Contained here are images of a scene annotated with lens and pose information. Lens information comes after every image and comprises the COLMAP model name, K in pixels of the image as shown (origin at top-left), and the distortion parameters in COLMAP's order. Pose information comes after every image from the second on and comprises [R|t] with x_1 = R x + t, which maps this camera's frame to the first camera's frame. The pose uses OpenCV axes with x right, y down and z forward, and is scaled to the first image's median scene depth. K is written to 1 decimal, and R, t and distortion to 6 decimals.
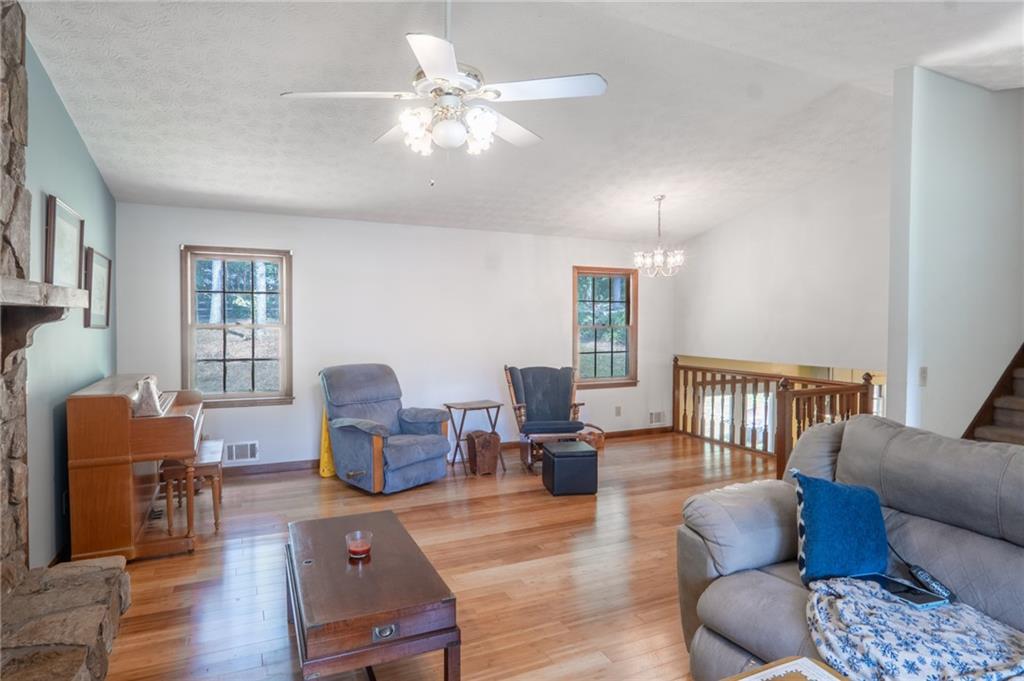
lens RADIAL K [[616.4, 0, 495.7], [0, 616.4, 351.1], [0, 0, 1]] dist [-0.001777, 0.001274]
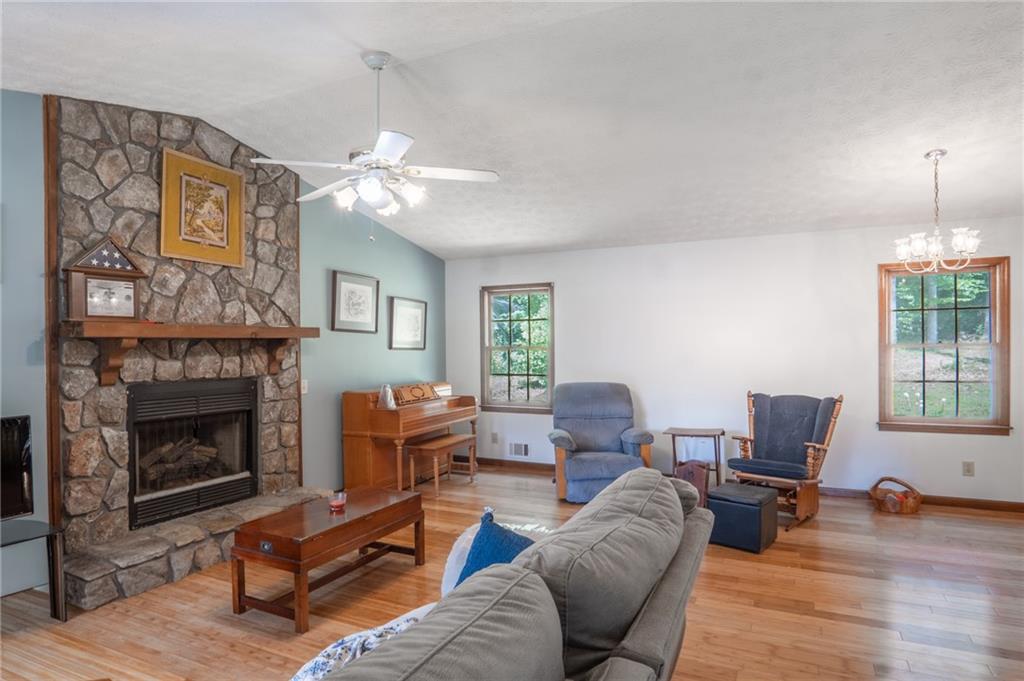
lens RADIAL K [[616.4, 0, 495.7], [0, 616.4, 351.1], [0, 0, 1]] dist [-0.001777, 0.001274]
pose [[0.599919, 0.000191, -0.800061, 0.543044], [-0.024534, 0.999534, -0.018158, -0.009463], [0.799685, 0.030522, 0.599644, 0.218373]]
